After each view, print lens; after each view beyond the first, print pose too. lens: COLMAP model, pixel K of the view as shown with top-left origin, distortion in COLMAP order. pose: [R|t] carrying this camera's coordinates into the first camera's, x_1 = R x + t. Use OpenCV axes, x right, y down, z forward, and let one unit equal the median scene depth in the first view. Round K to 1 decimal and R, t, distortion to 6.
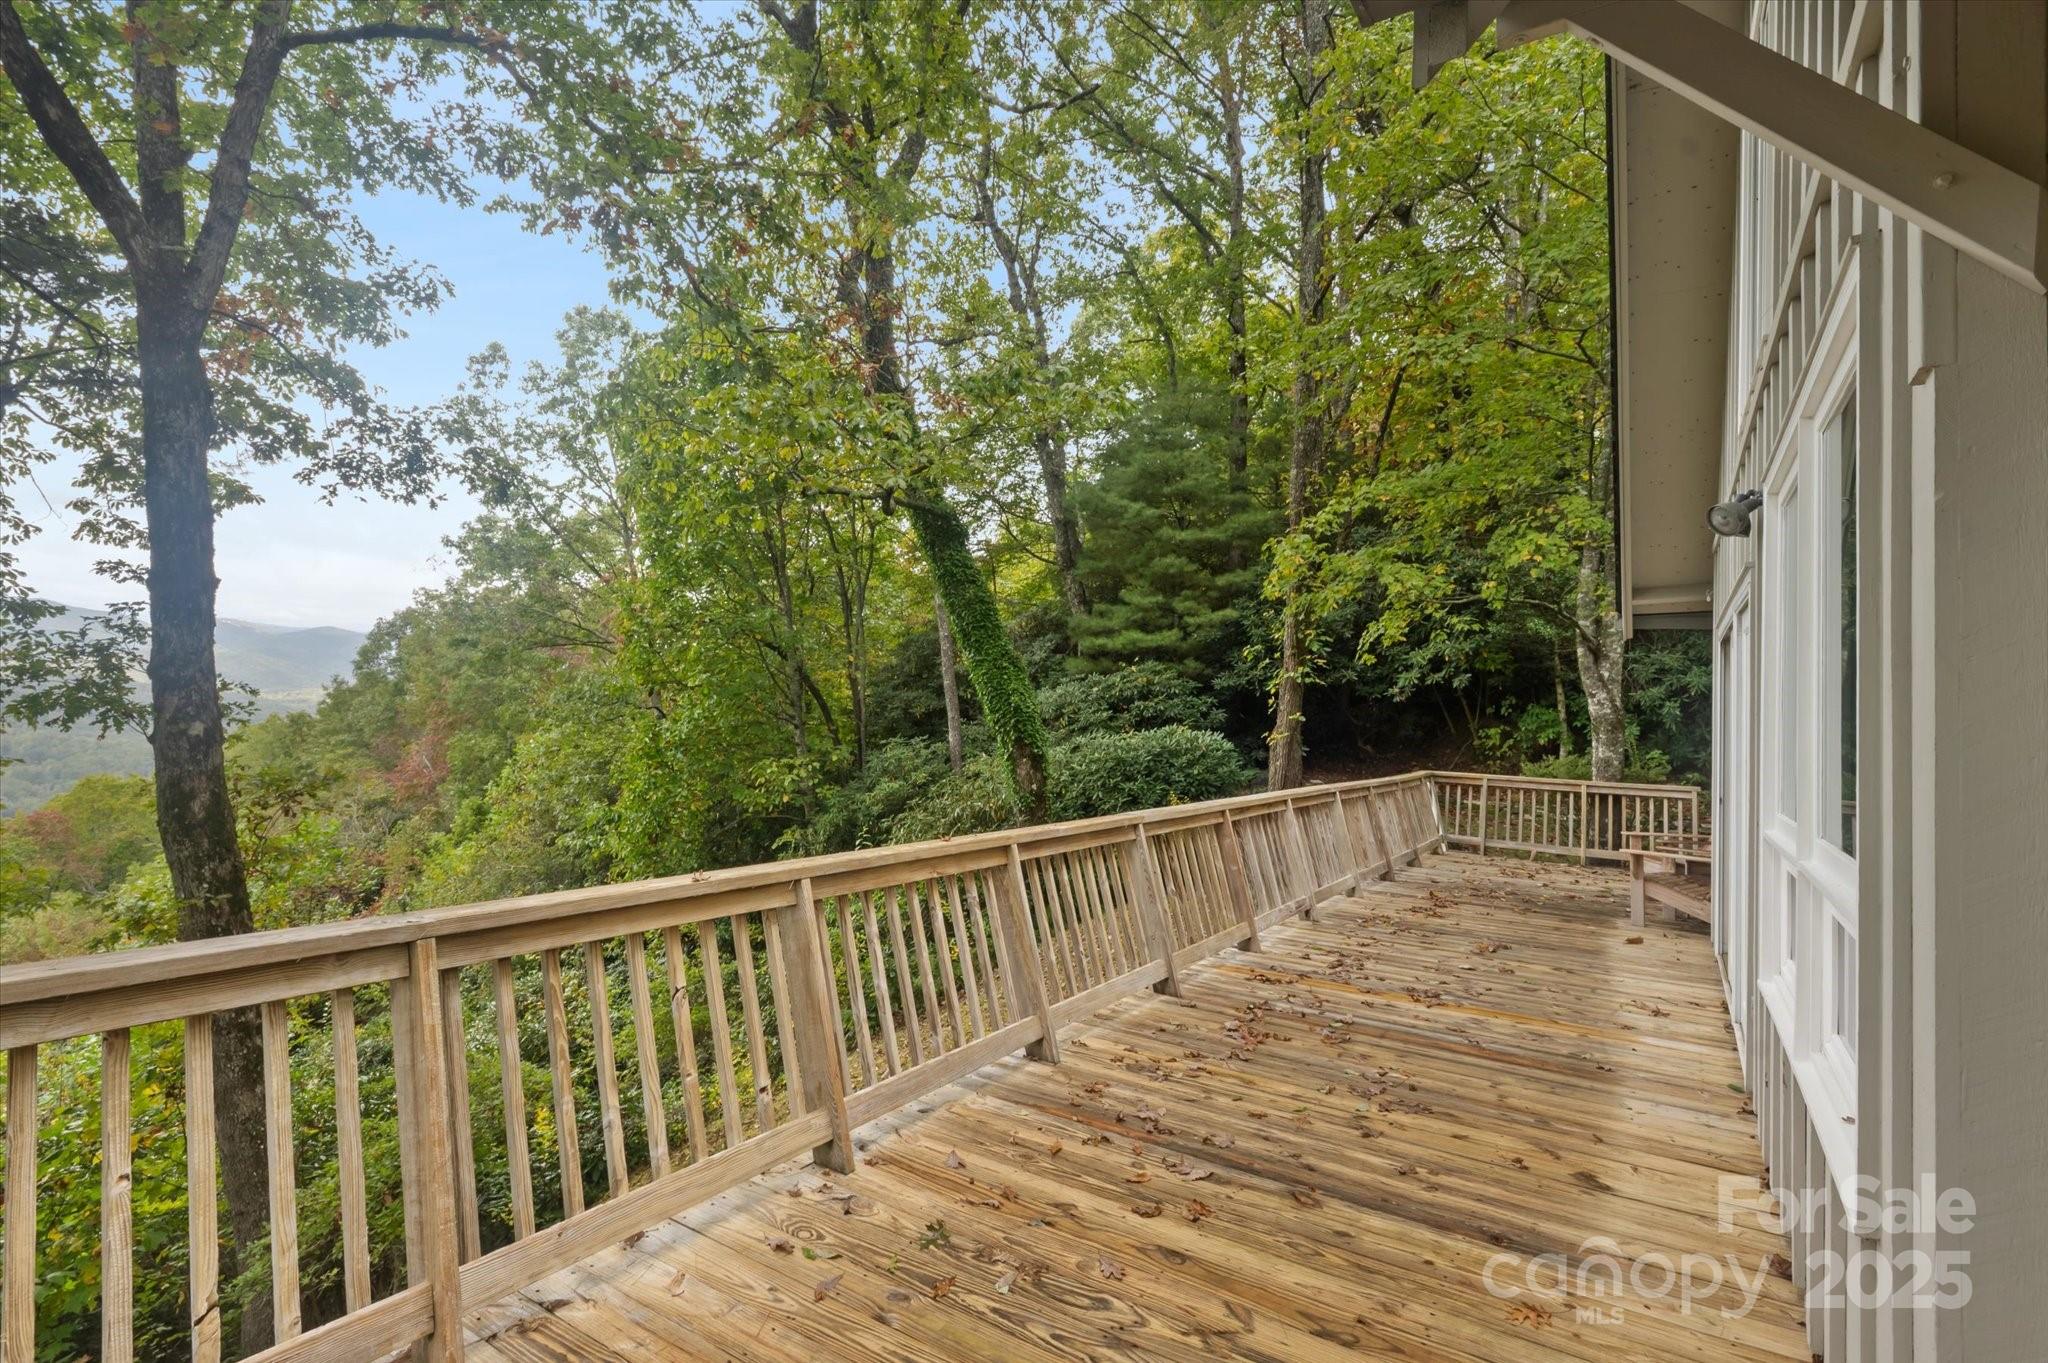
lens RADIAL K [[1003.9, 0, 1019.9], [0, 1003.9, 645.4], [0, 0, 1]] dist [0.002424, -0.000142]
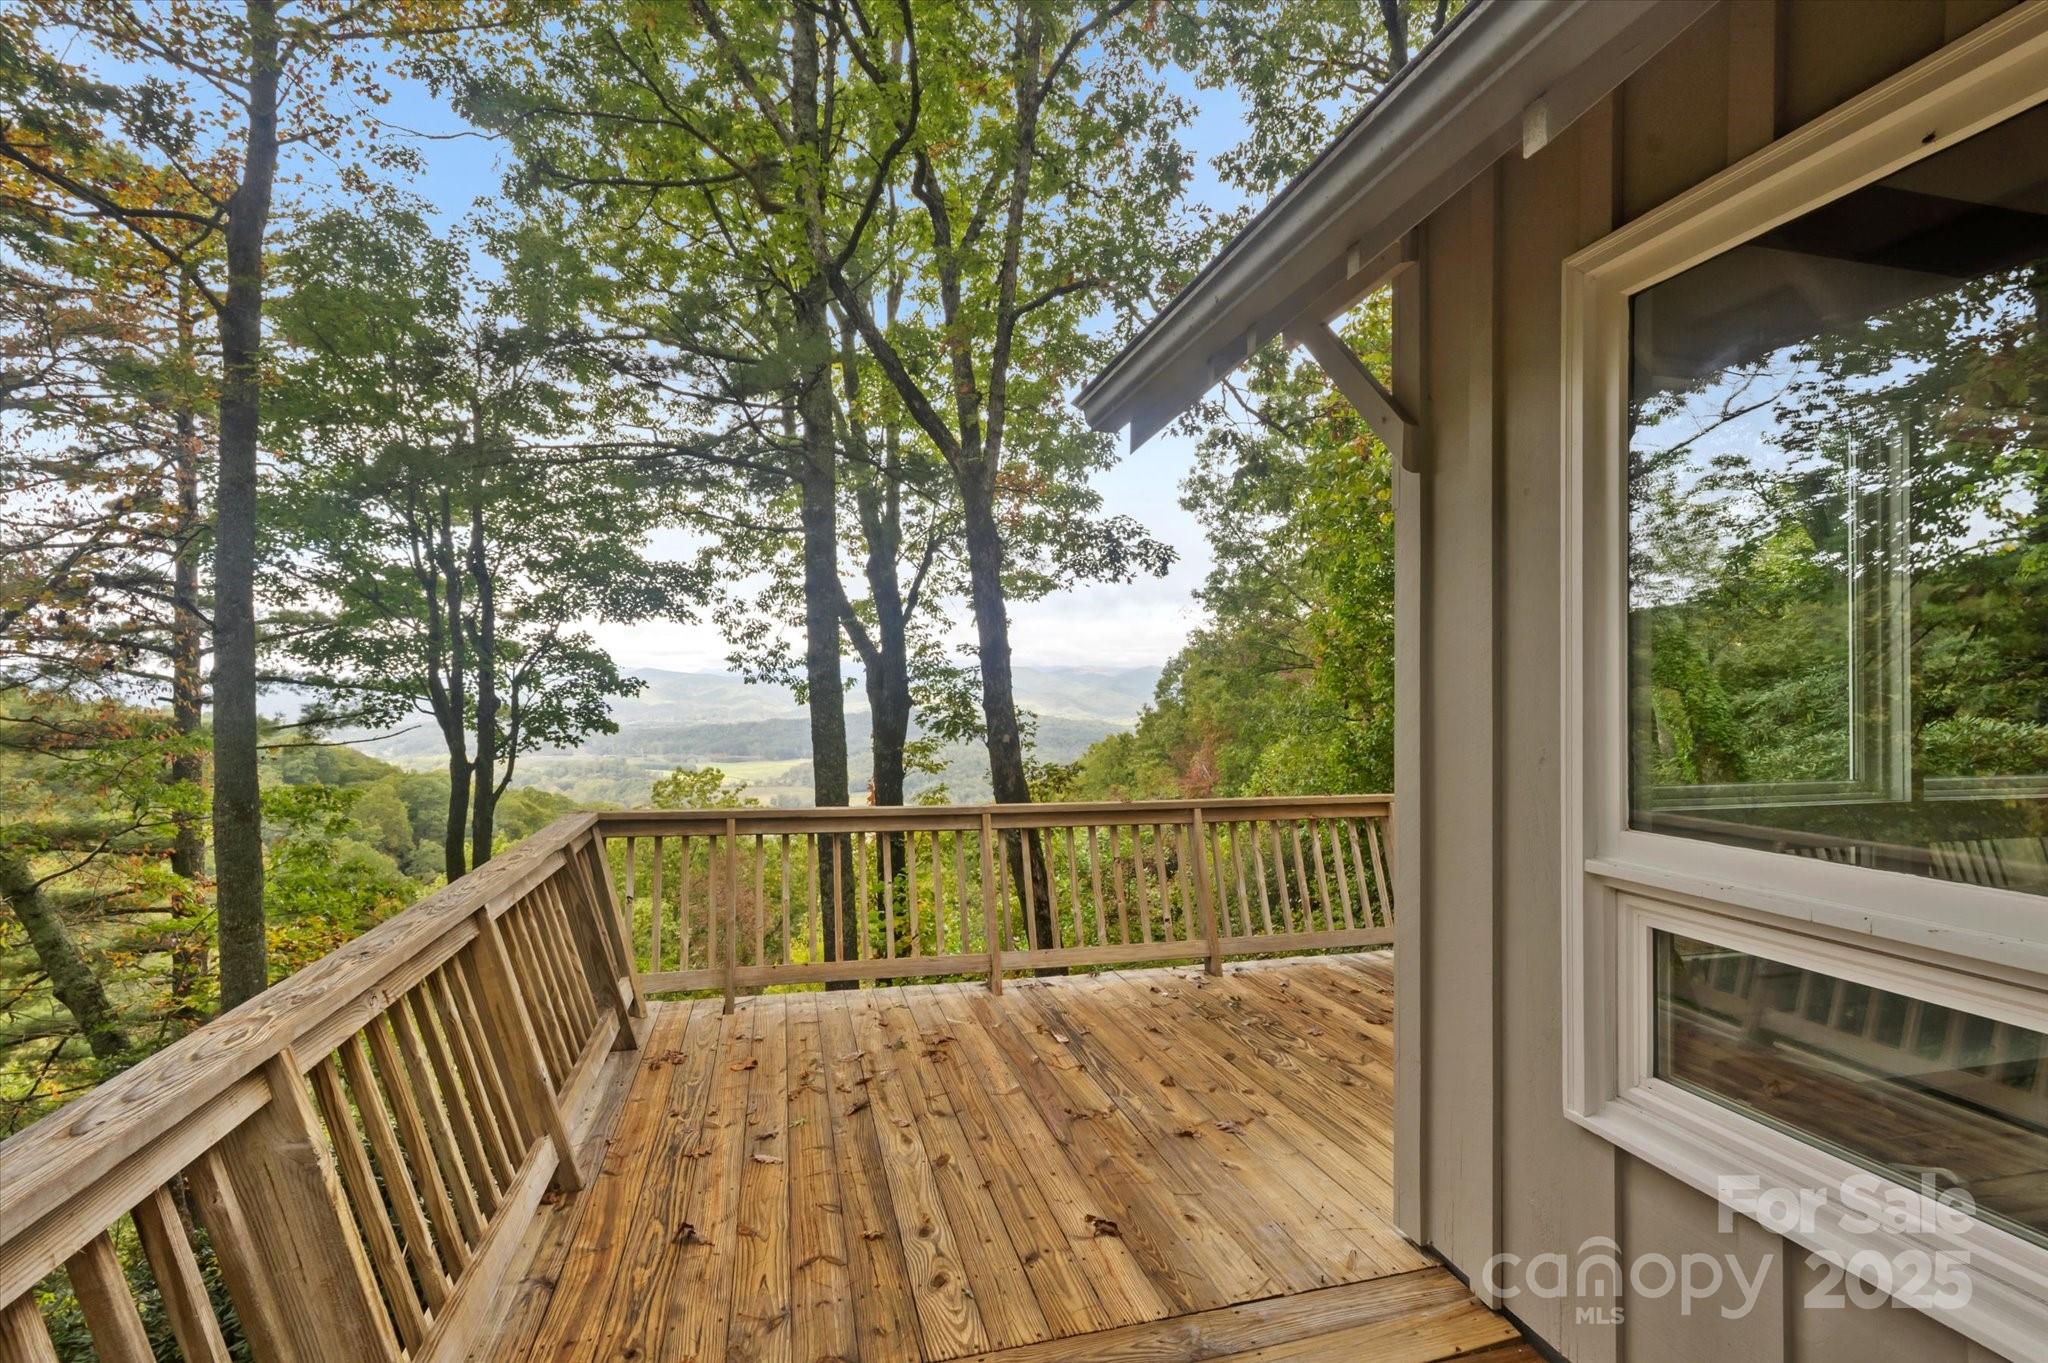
lens RADIAL K [[944.8, 0, 1024.5], [0, 944.8, 703.0], [0, 0, 1]] dist [0.014686, -0.000260]
pose [[0.742003, -0.046789, -0.668762, 0.221047], [0.075061, 0.997087, 0.013521, 0.003756], [0.666182, -0.060231, 0.743353, -0.127584]]
